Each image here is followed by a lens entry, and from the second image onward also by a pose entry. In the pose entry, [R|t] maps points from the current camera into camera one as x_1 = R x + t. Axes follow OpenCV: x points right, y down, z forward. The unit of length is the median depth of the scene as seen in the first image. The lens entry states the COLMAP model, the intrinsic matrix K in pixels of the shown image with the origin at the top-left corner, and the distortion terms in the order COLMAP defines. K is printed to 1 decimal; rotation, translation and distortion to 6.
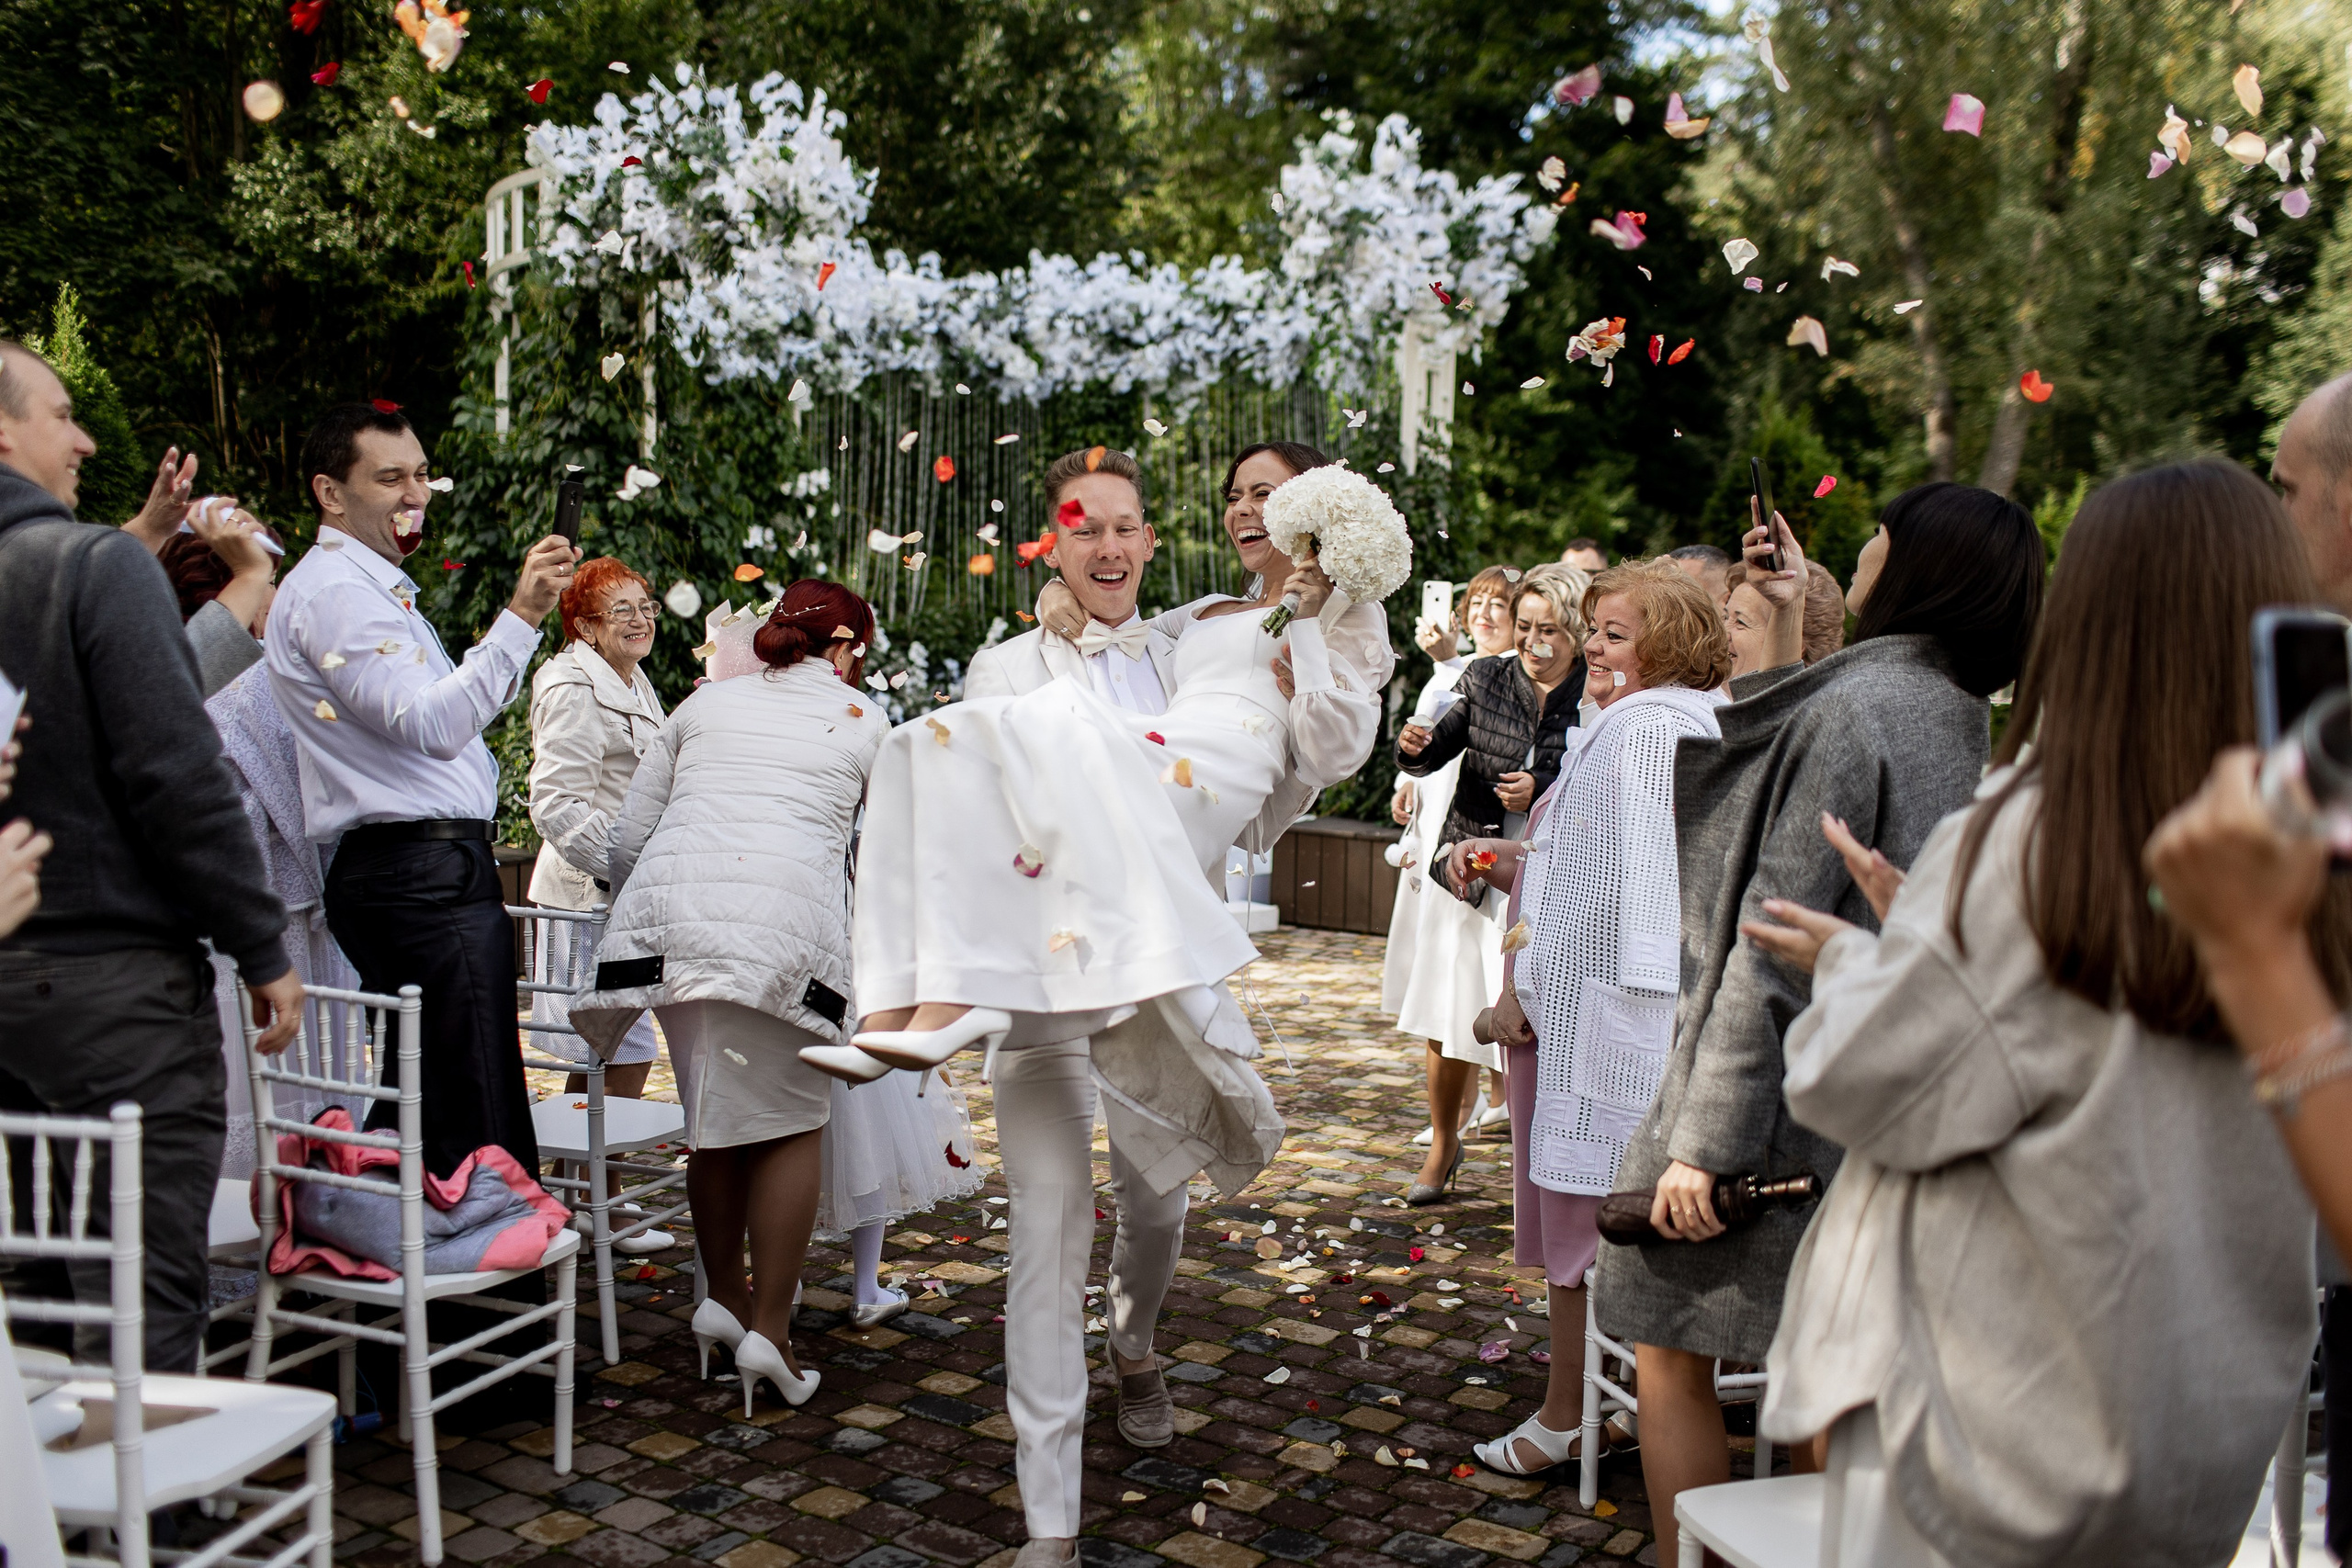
lens RADIAL K [[2406.3, 0, 1190.2], [0, 2406.3, 776.4], [0, 0, 1]] dist [0.007846, 0.000000]
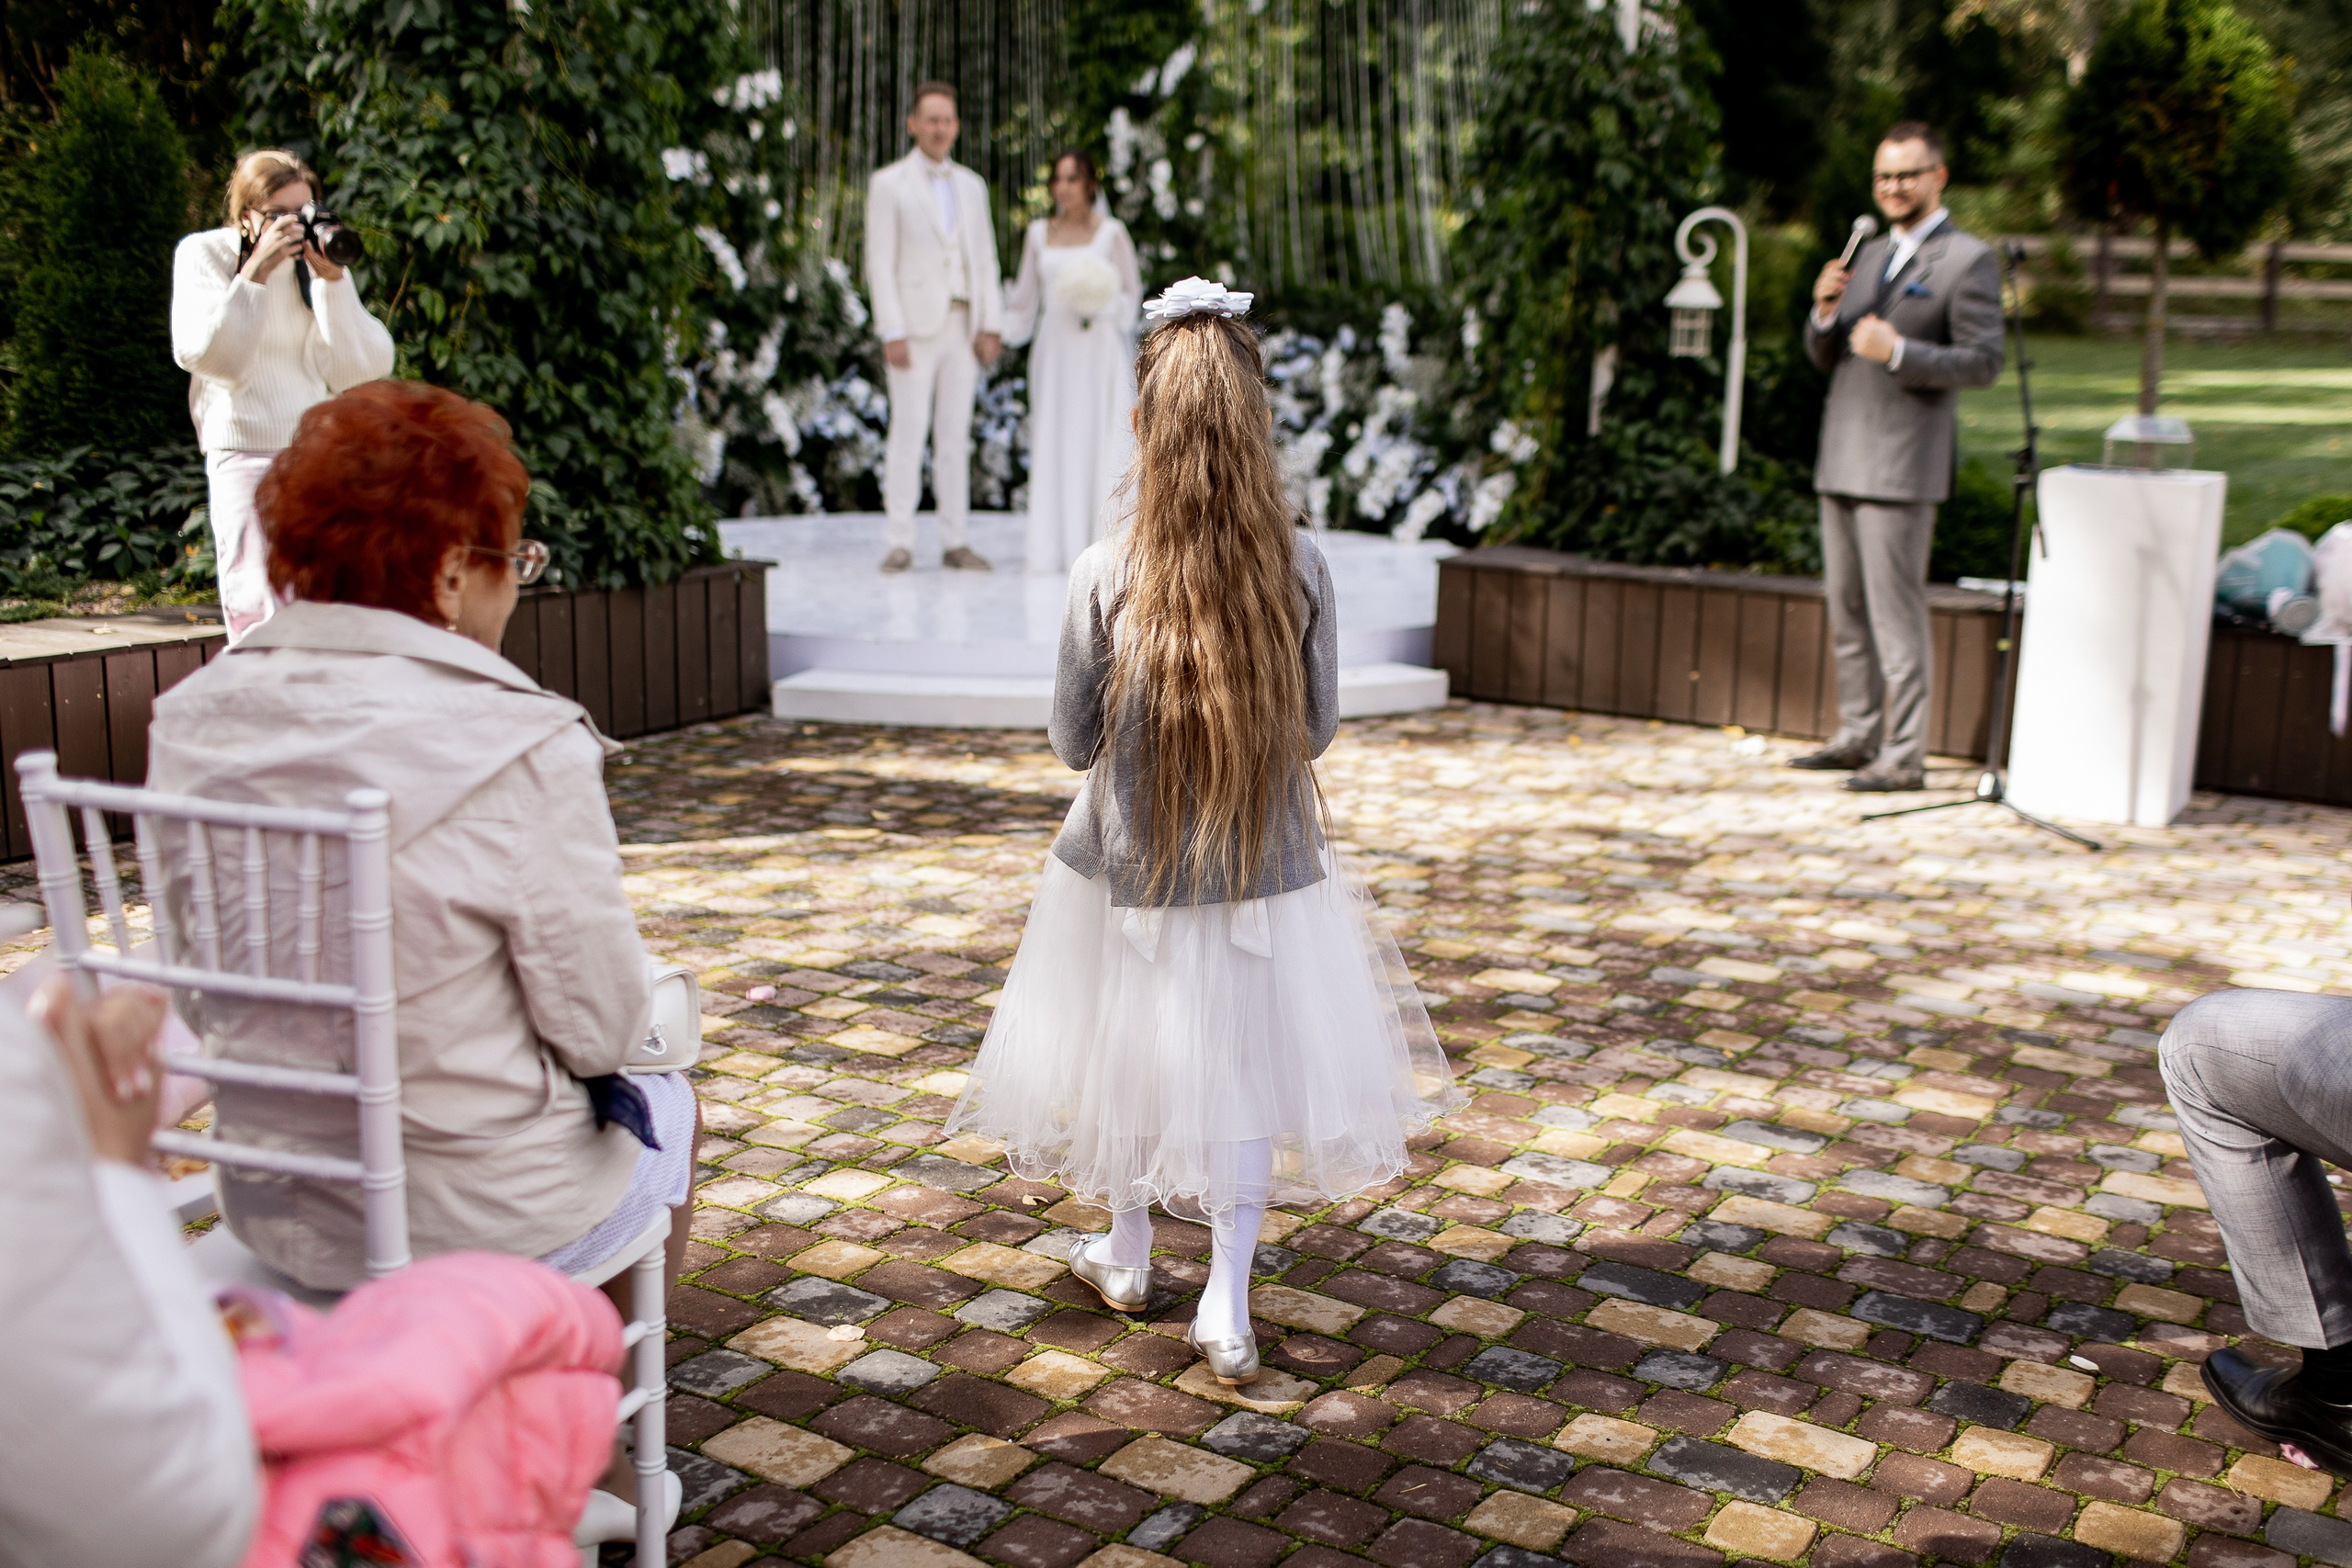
lens RADIAL K [[2406.3, 0, 1152.2], [0, 2406.3, 790.0], [0, 0, 1]] dist [0.007846, 0.000000]
pose [[0.999869, -0.008652, 0.013707, -0.048447], [0.006991, 0.993118, 0.116908, 0.004303], [-0.014625, -0.116797, 0.993048, 0.245280]]
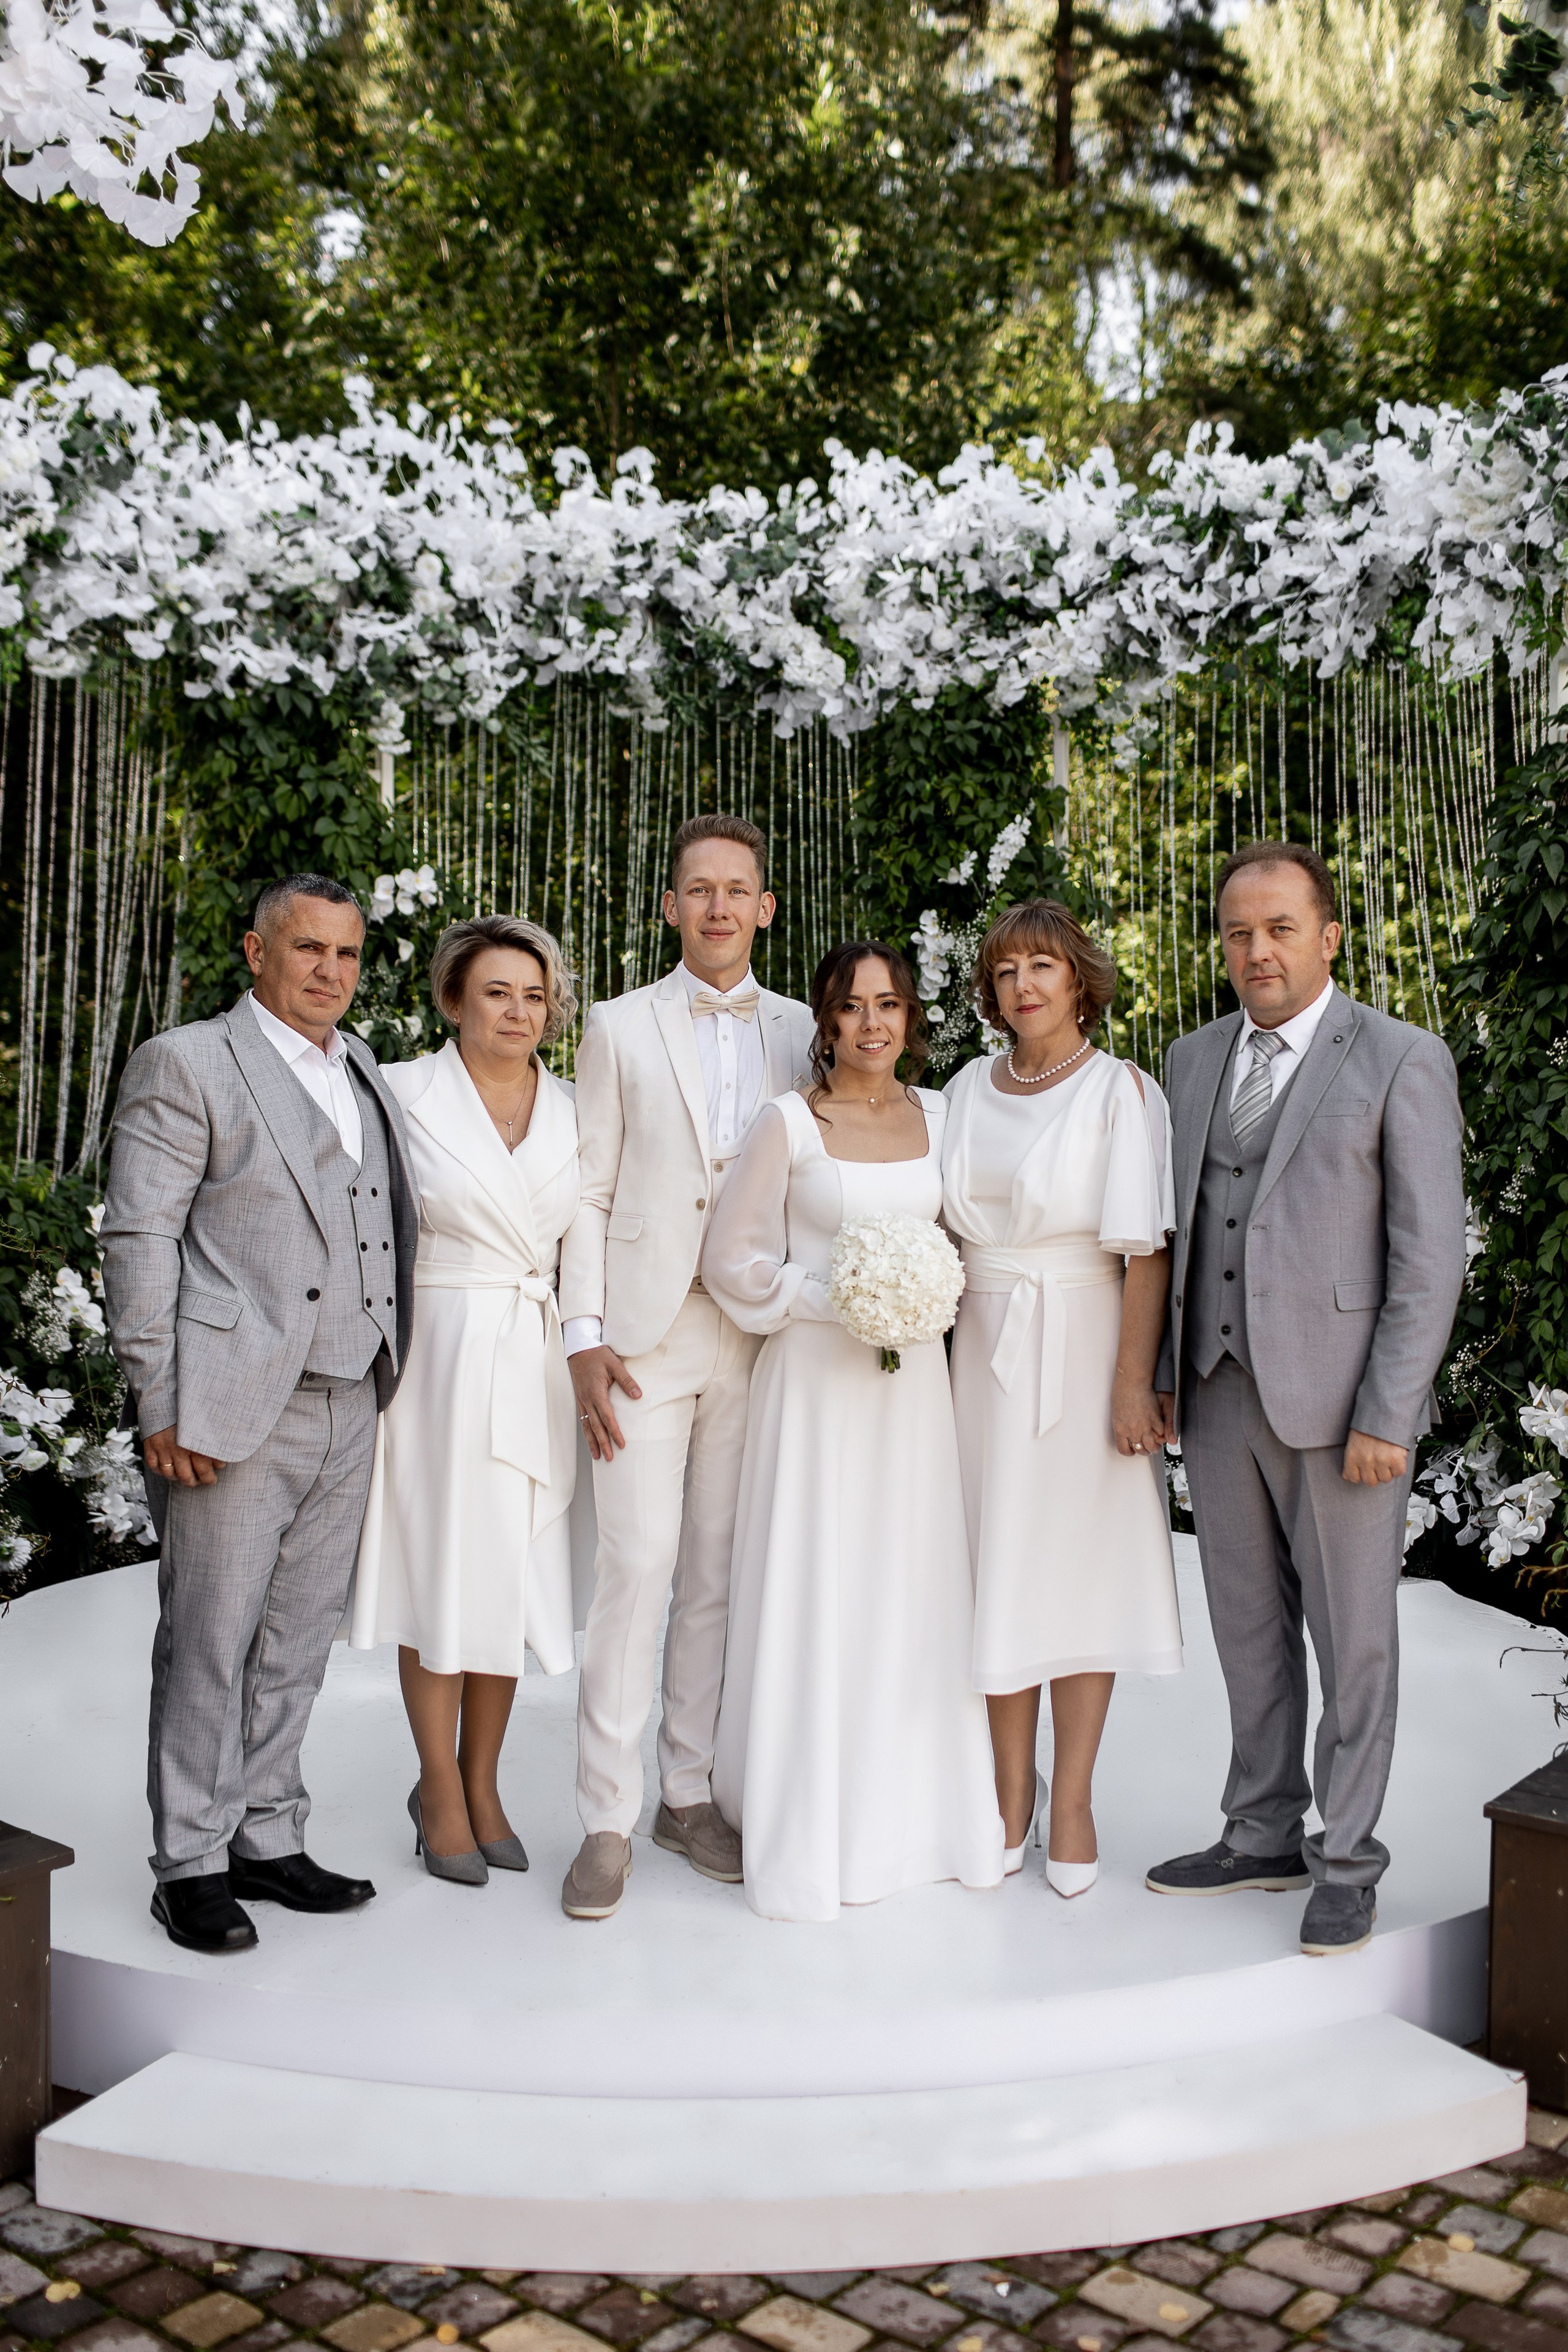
lens RADIAL K [[2406.5, 0, 806.1], [0, 2406.5, 1179.7], [0, 0, 1]] dist [0.007846, 0.000000]
pose [[0.995281, -0.016872, -0.095554, -0.024950], [0.012335, 0.998777, -0.047876, -0.035482], [0.096245, 0.046472, 0.994272, 0.497564]]
